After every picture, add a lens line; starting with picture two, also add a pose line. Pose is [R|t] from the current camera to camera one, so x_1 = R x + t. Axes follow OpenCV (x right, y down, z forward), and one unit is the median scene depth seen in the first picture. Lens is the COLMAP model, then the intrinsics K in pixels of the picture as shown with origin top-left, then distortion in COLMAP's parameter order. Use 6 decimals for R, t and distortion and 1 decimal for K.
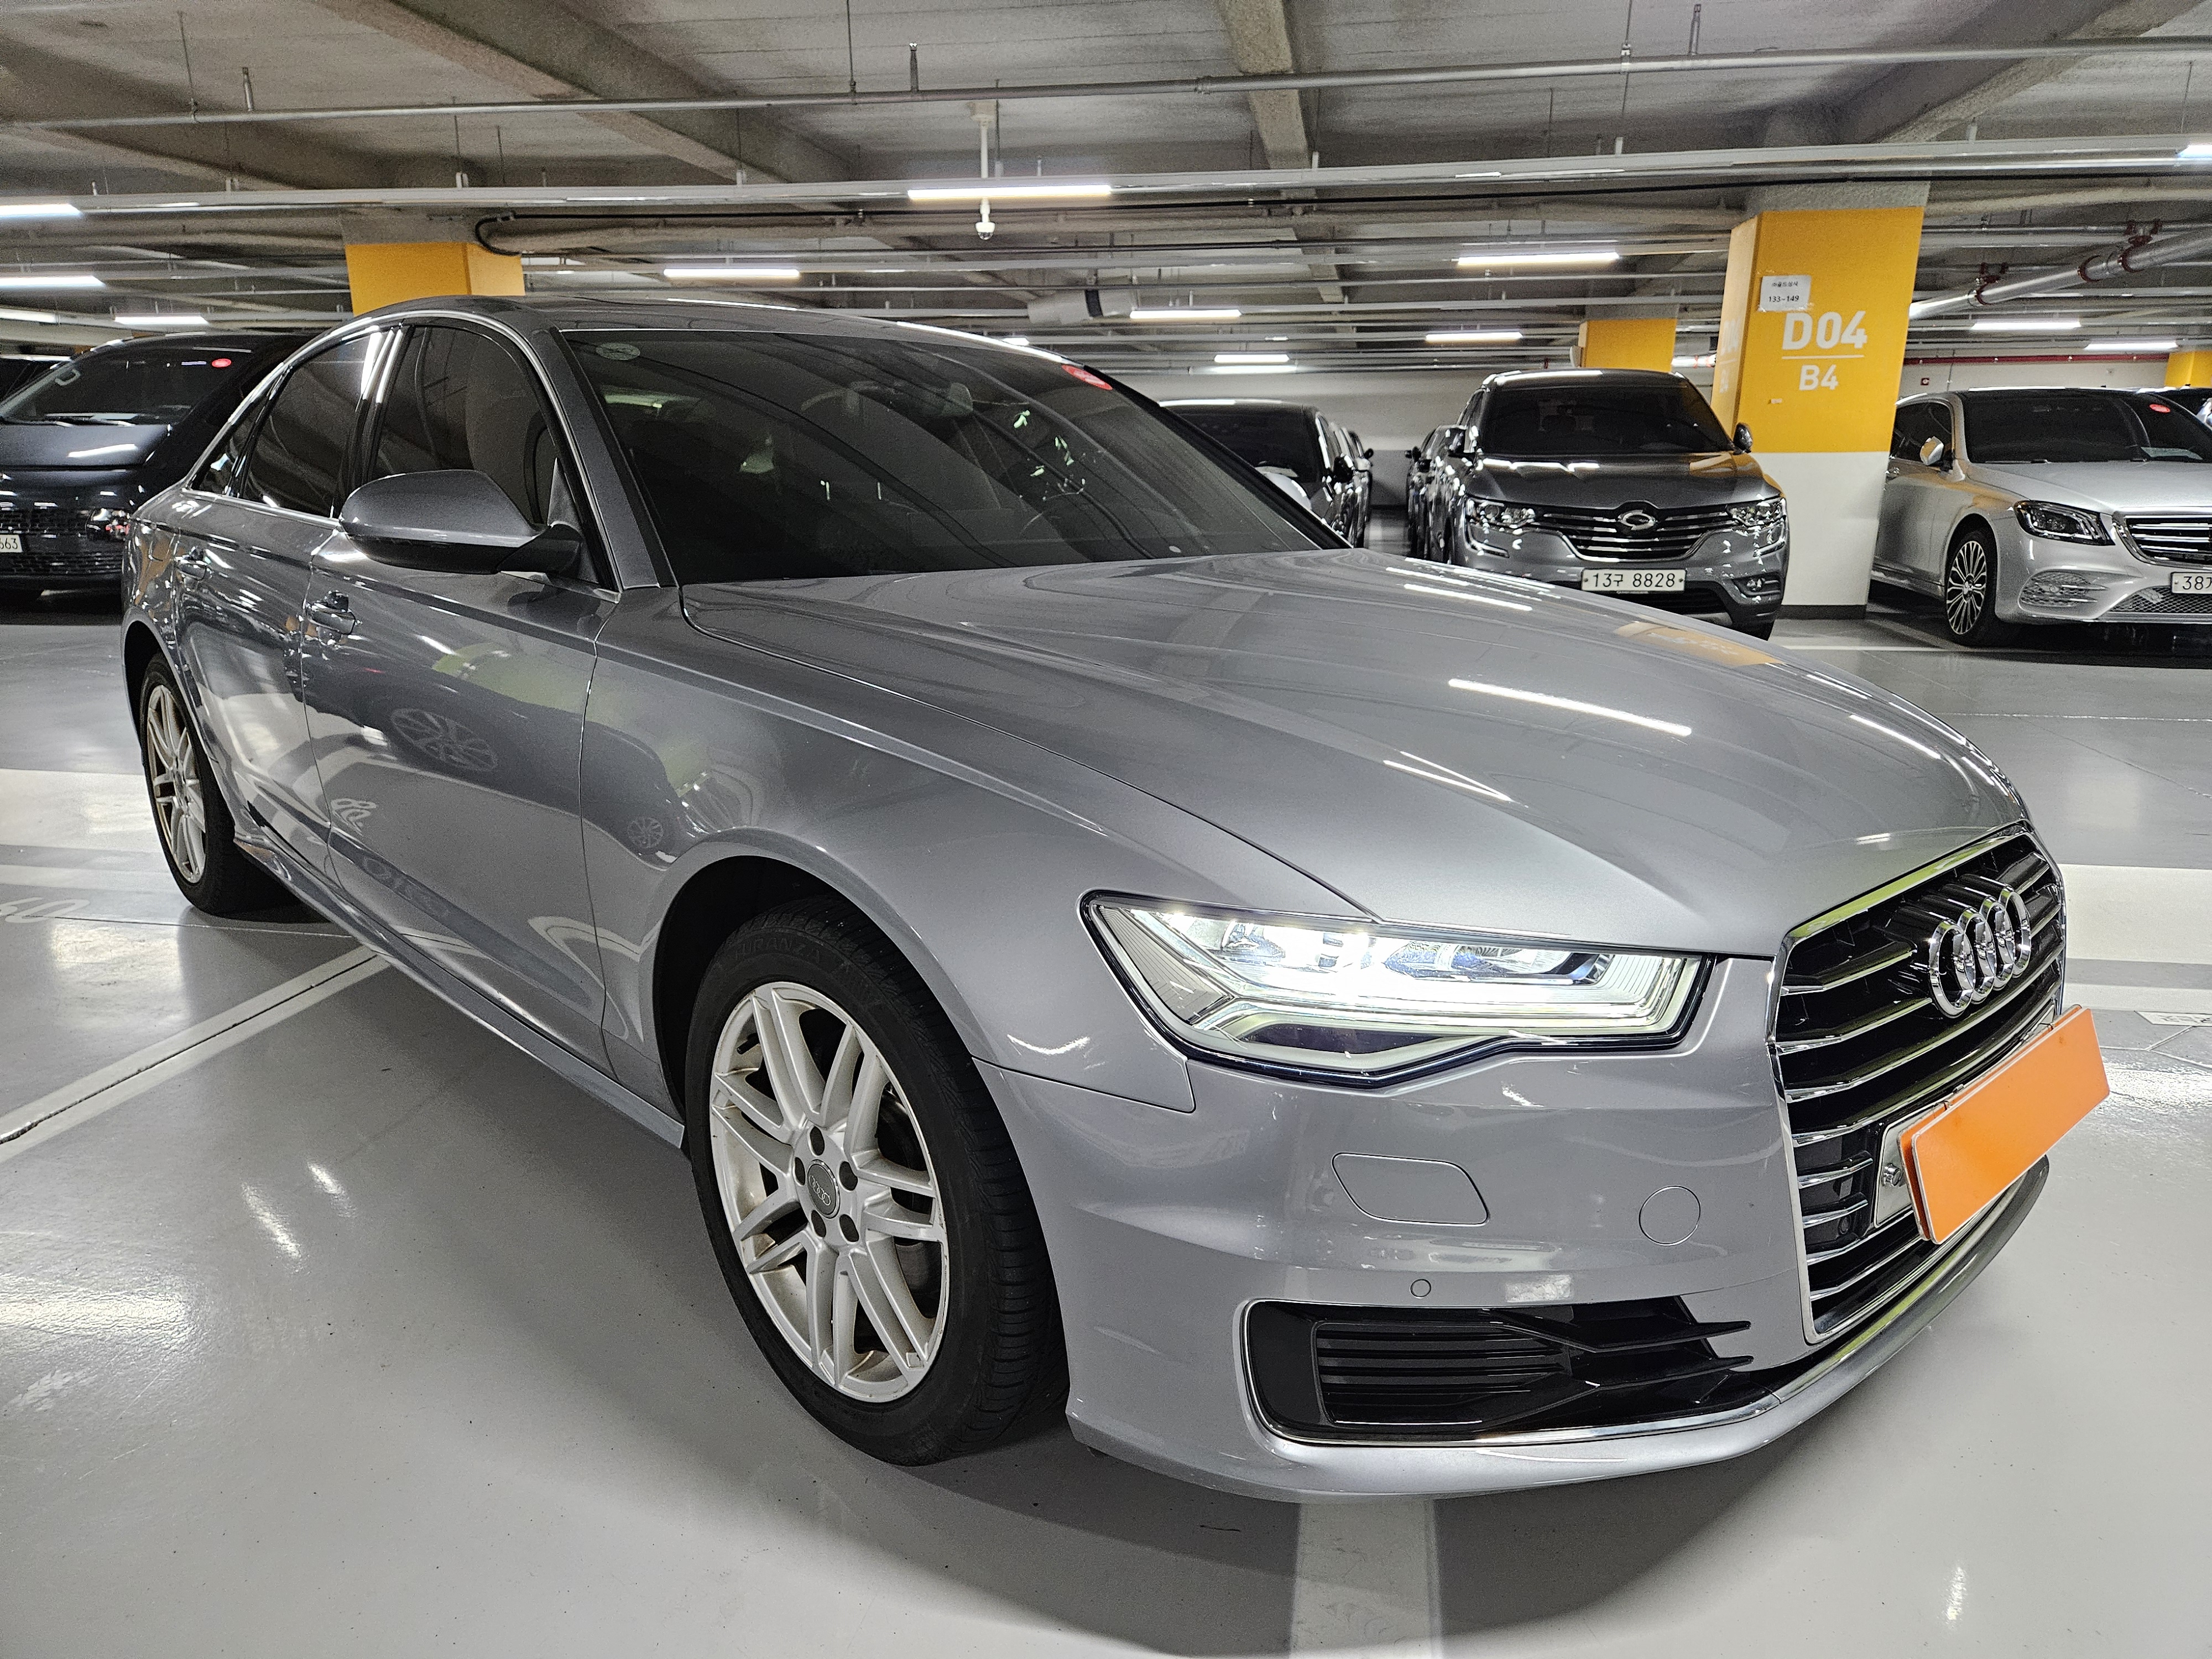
lens RADIAL K [[1478.3, 0, 1110.6], [0, 1478.3, 839.3], [0, 0, 1]] dist [0.067803, -0.060991]
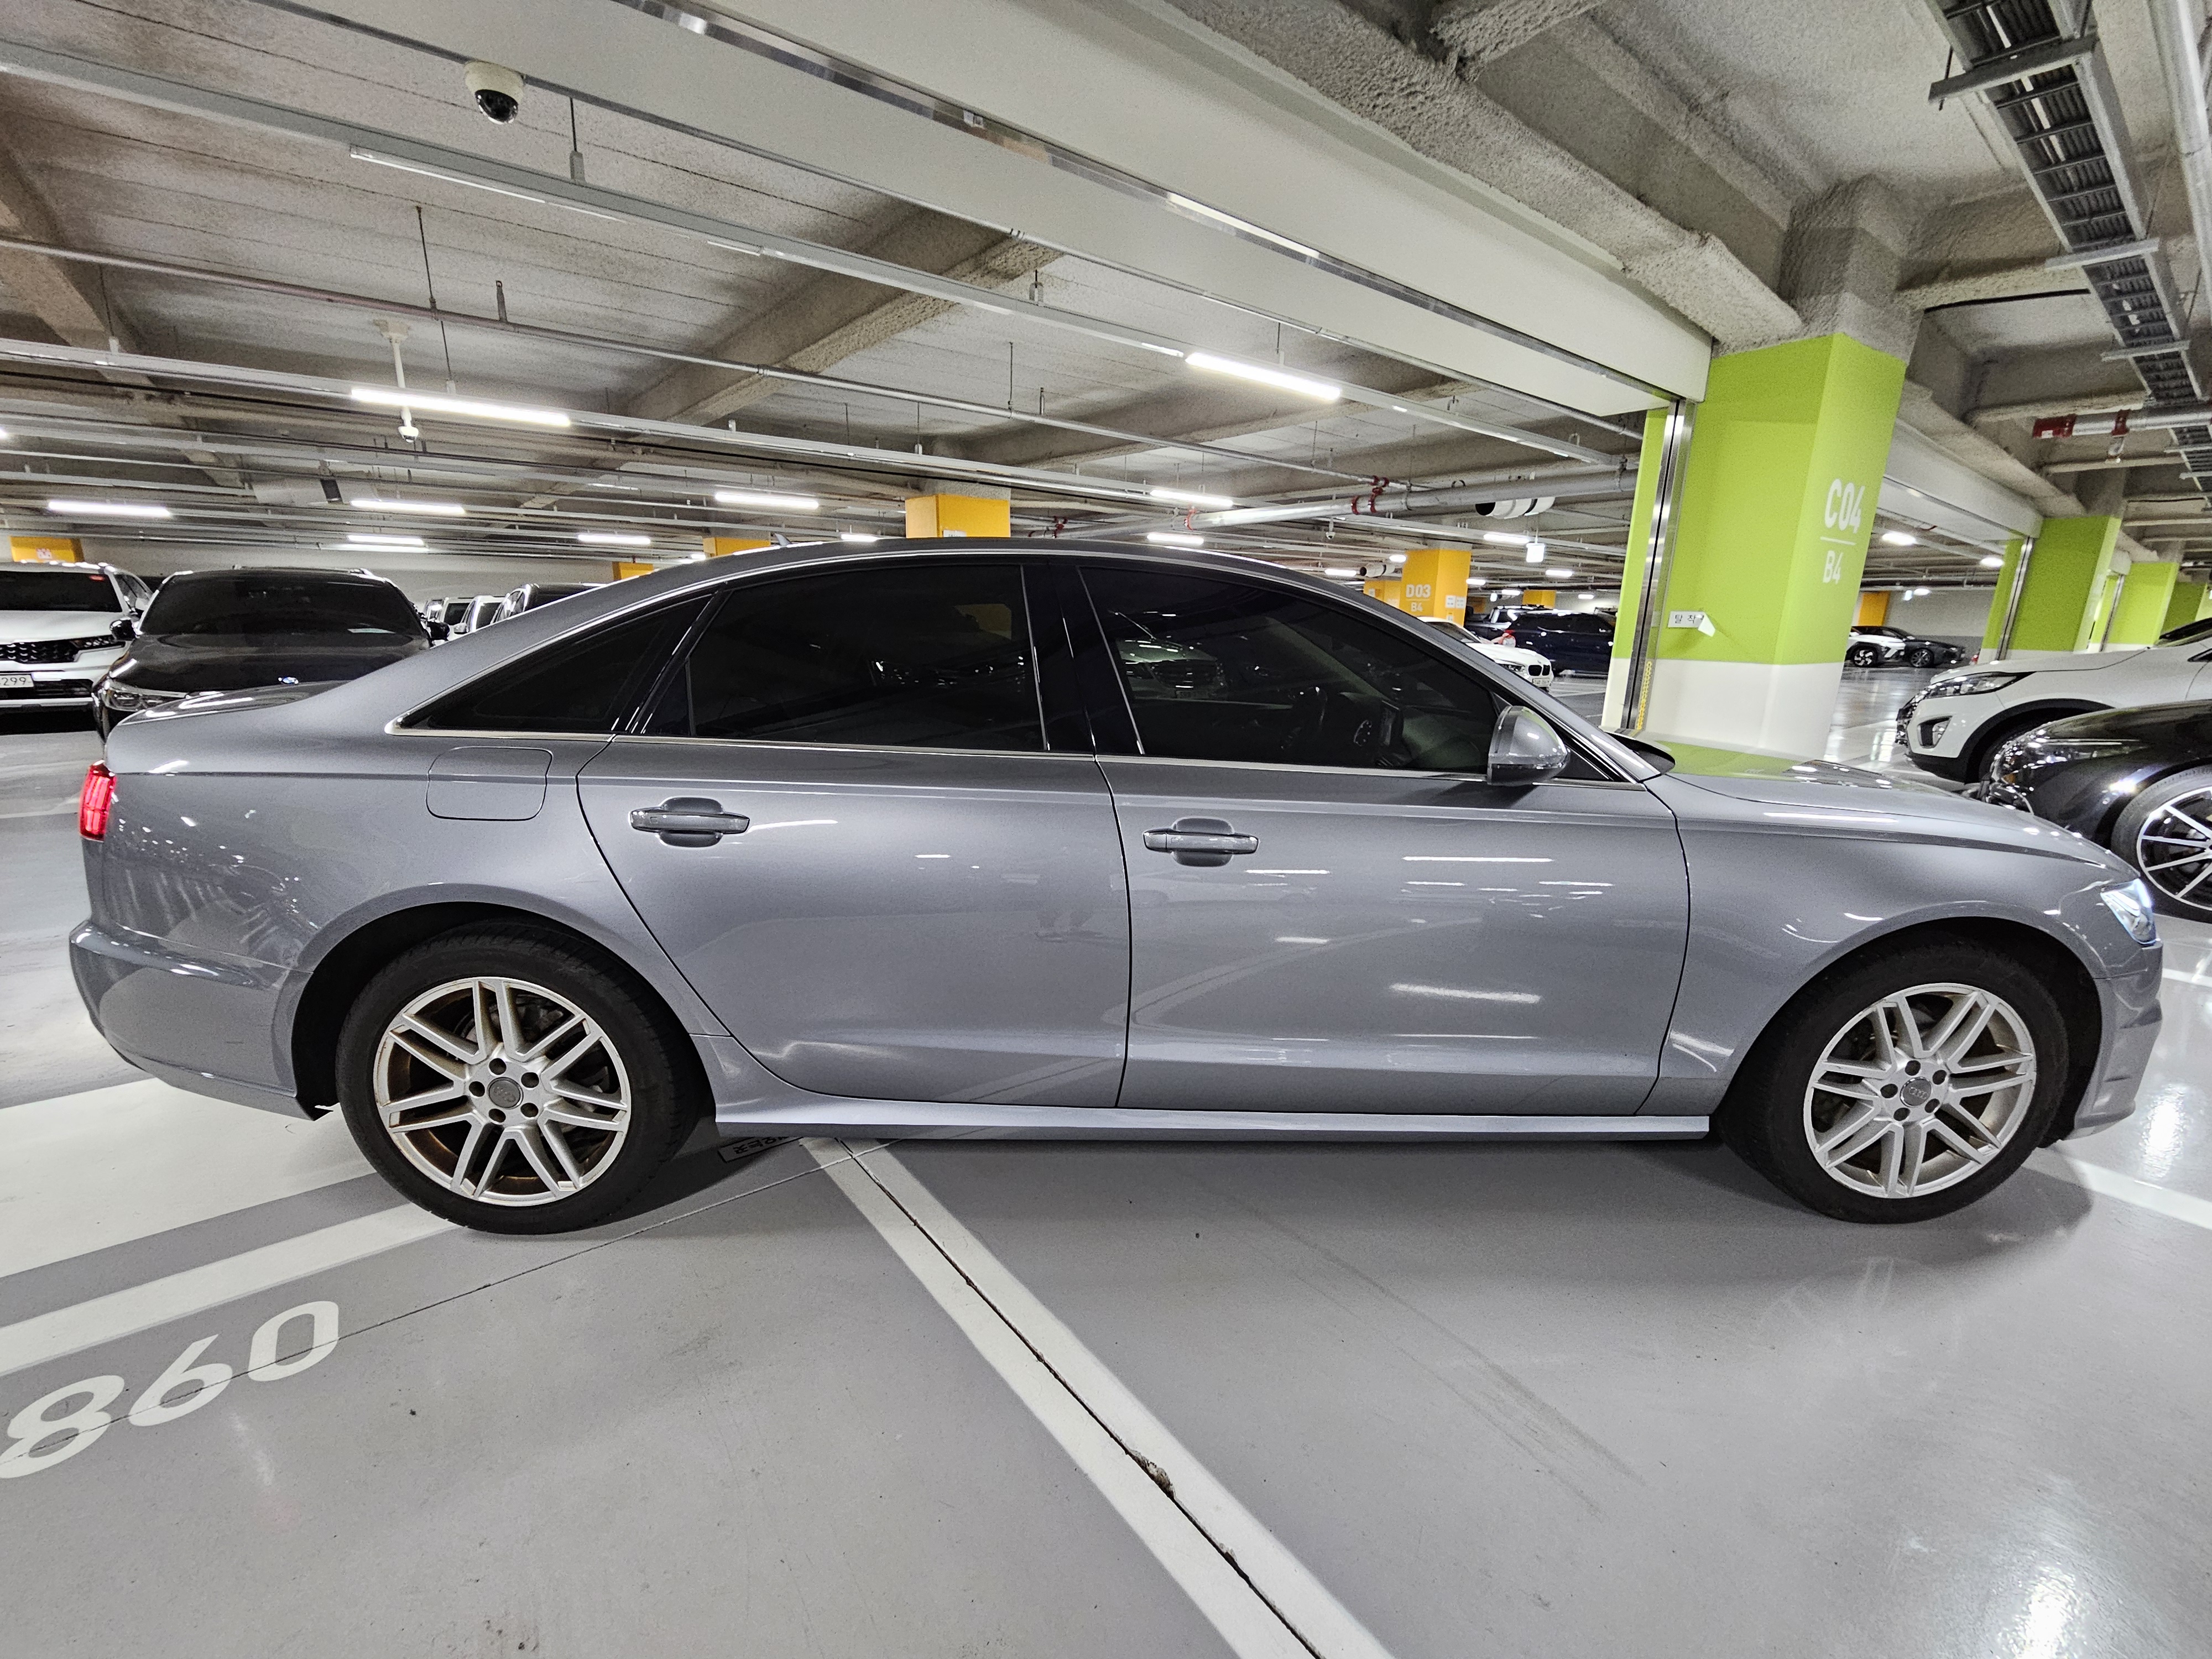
lens RADIAL K [[912.8, 0, 1111.9], [0, 912.8, 847.4], [0, 0, 1]] dist [-0.007201, -0.001170]
pose [[0.662723, -0.172093, 0.728823, -0.282897], [0.173616, 0.982029, 0.074011, -0.056060], [-0.728462, 0.077486, 0.680690, 0.162001]]
